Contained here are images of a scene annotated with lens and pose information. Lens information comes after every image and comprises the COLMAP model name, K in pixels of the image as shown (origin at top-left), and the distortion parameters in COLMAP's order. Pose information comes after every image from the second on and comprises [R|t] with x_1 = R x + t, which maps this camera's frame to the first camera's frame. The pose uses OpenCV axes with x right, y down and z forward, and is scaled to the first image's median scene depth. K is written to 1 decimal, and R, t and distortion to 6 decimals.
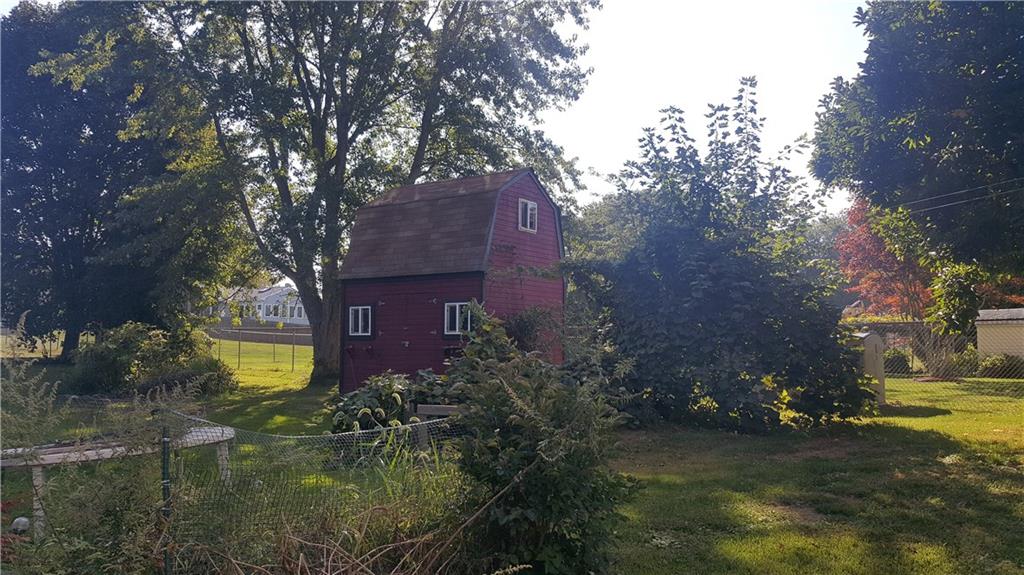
lens RADIAL K [[776.1, 0, 509.2], [0, 776.1, 312.3], [0, 0, 1]] dist [0.112967, -0.237711]
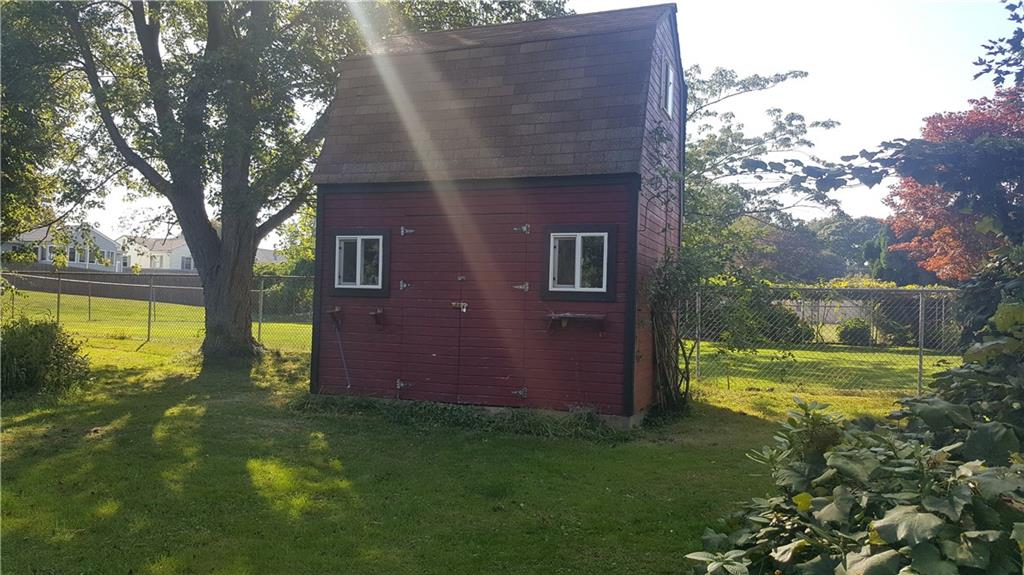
lens RADIAL K [[776.1, 0, 509.2], [0, 776.1, 312.3], [0, 0, 1]] dist [0.112967, -0.237711]
pose [[0.970993, 0.018897, 0.238361, -0.220934], [-0.031166, 0.998370, 0.047812, 0.016887], [-0.237069, -0.053854, 0.969999, 0.446382]]
